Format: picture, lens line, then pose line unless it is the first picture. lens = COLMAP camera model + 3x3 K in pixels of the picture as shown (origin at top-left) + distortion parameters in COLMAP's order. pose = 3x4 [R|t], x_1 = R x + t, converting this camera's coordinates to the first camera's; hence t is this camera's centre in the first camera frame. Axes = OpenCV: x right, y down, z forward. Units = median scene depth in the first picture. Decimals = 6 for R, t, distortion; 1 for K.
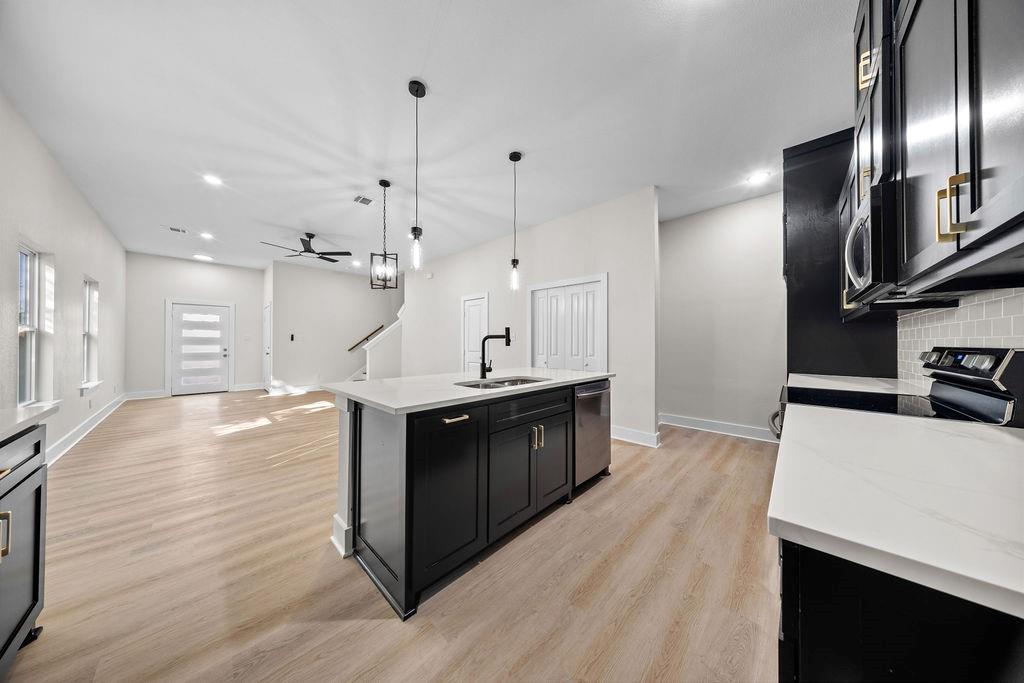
lens RADIAL K [[297.4, 0, 509.6], [0, 297.4, 344.0], [0, 0, 1]] dist [-0.000185, -0.000014]
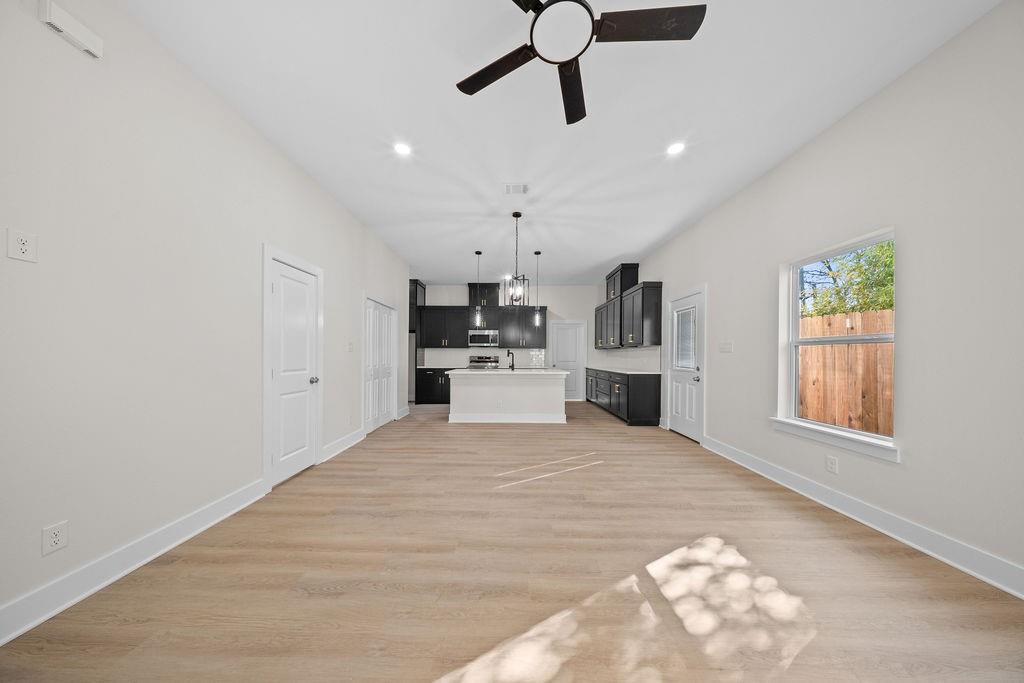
lens RADIAL K [[309.1, 0, 508.8], [0, 309.1, 353.8], [0, 0, 1]] dist [-0.000616, -0.000045]
pose [[-0.683403, -0.003535, 0.730033, -1.498514], [-0.014098, 0.999866, -0.008356, 0.001750], [-0.729906, -0.016003, -0.683361, 2.163229]]
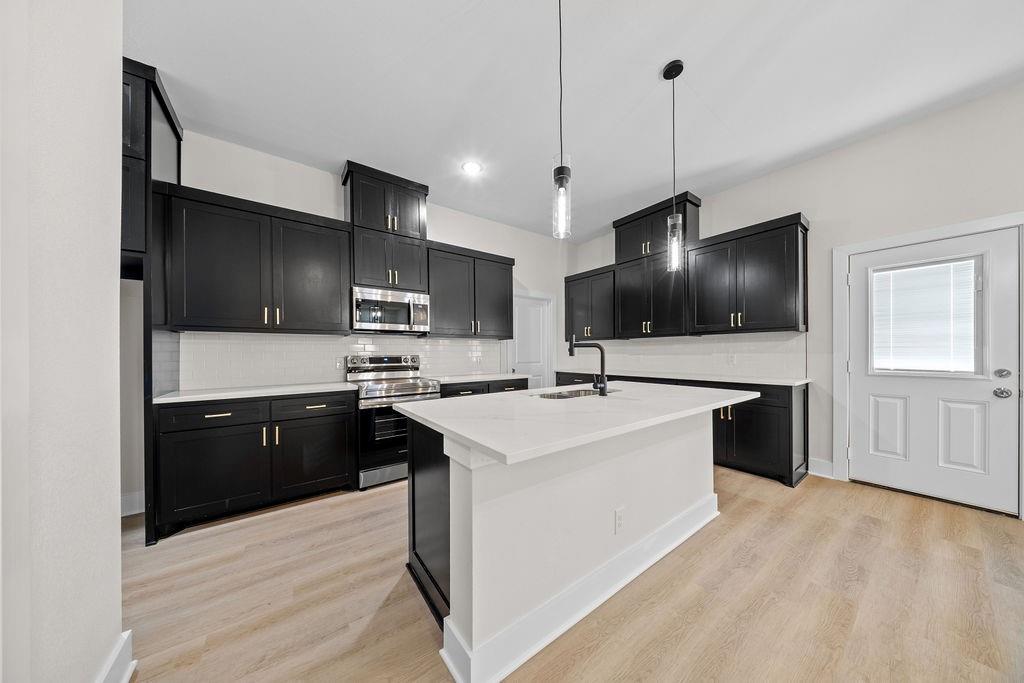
lens RADIAL K [[309.1, 0, 508.8], [0, 309.1, 353.8], [0, 0, 1]] dist [-0.000616, -0.000045]
pose [[-0.983459, 0.002244, 0.181117, 0.012456], [0.001258, 0.999984, -0.005559, 0.002391], [-0.181126, -0.005239, -0.983446, 1.483501]]
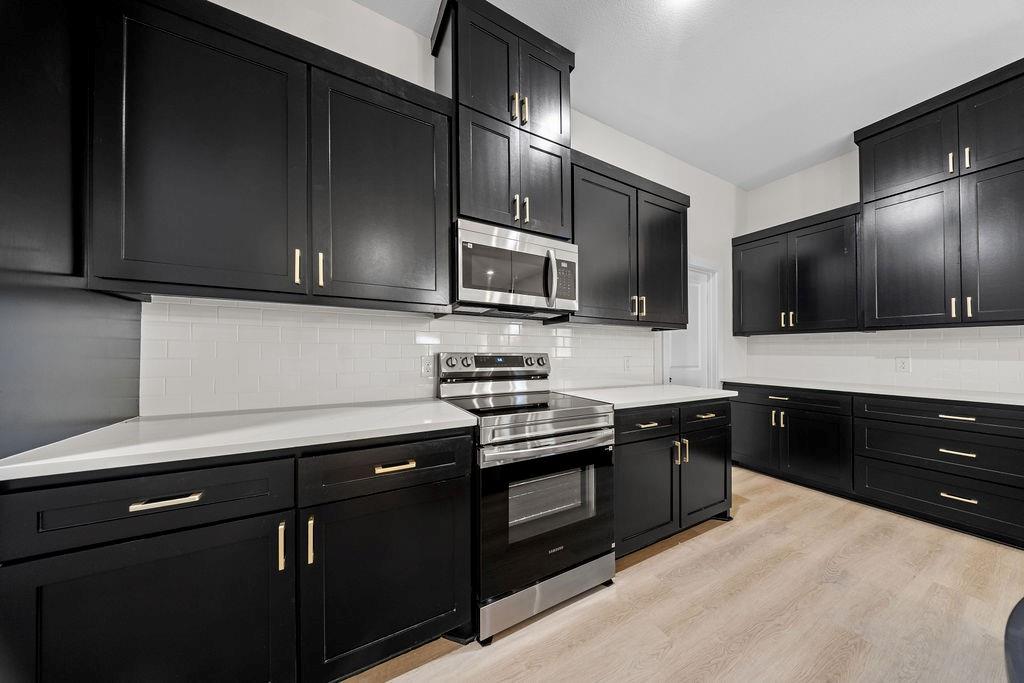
lens RADIAL K [[309.1, 0, 508.8], [0, 309.1, 353.8], [0, 0, 1]] dist [-0.000616, -0.000045]
pose [[-0.950325, -0.013011, 0.310987, 0.446237], [-0.013881, 0.999903, -0.000585, 0.003604], [-0.310949, -0.004873, -0.950414, 1.053382]]
